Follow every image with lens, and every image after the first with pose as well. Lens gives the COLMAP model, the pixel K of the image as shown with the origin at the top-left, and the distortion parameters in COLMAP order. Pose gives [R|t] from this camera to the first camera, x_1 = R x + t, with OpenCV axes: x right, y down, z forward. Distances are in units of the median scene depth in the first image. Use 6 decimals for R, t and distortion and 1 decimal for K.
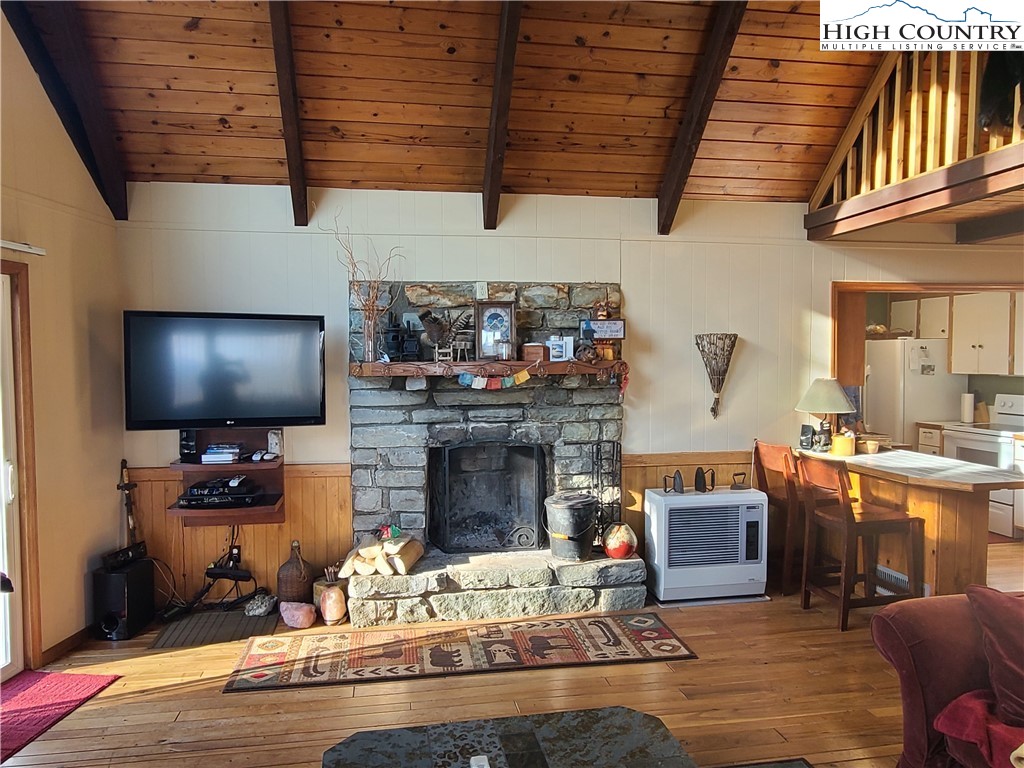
lens RADIAL K [[697.6, 0, 512.0], [0, 697.6, 384.0], [0, 0, 1]] dist [-0.002265, 0.000736]
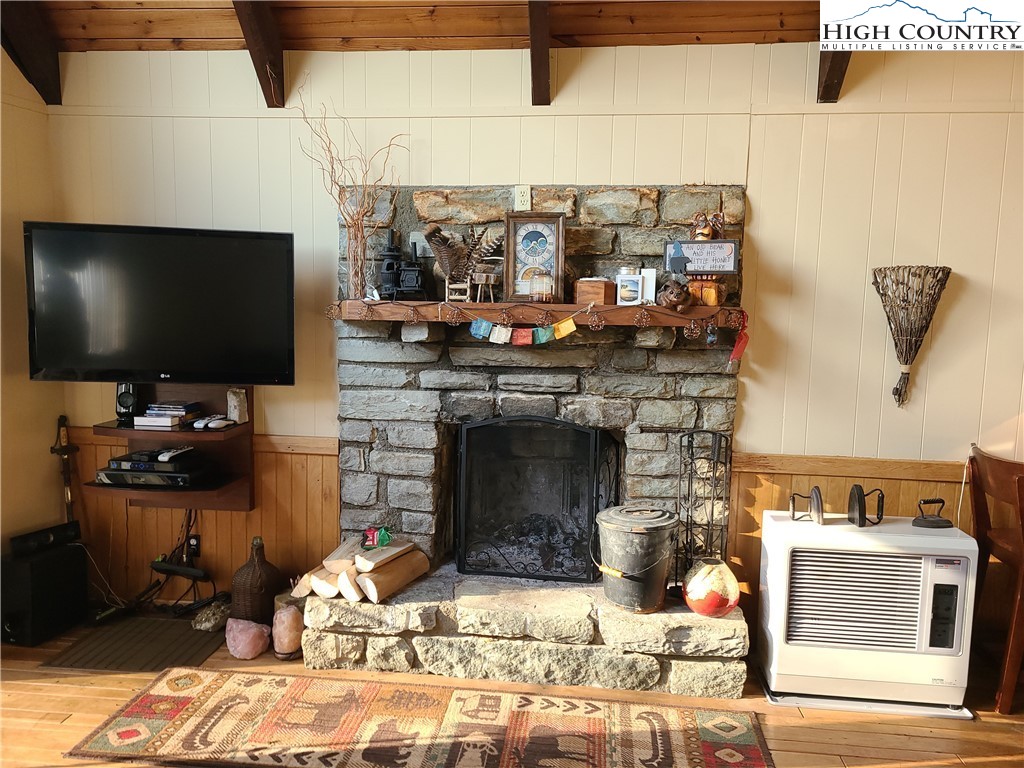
lens RADIAL K [[772.2, 0, 512.0], [0, 772.2, 384.0], [0, 0, 1]] dist [0.048605, -0.005670]
pose [[0.961721, 0.052127, -0.269026, 0.162750], [-0.034479, 0.996957, 0.069914, -0.006673], [0.271852, -0.057962, 0.960592, 0.272750]]
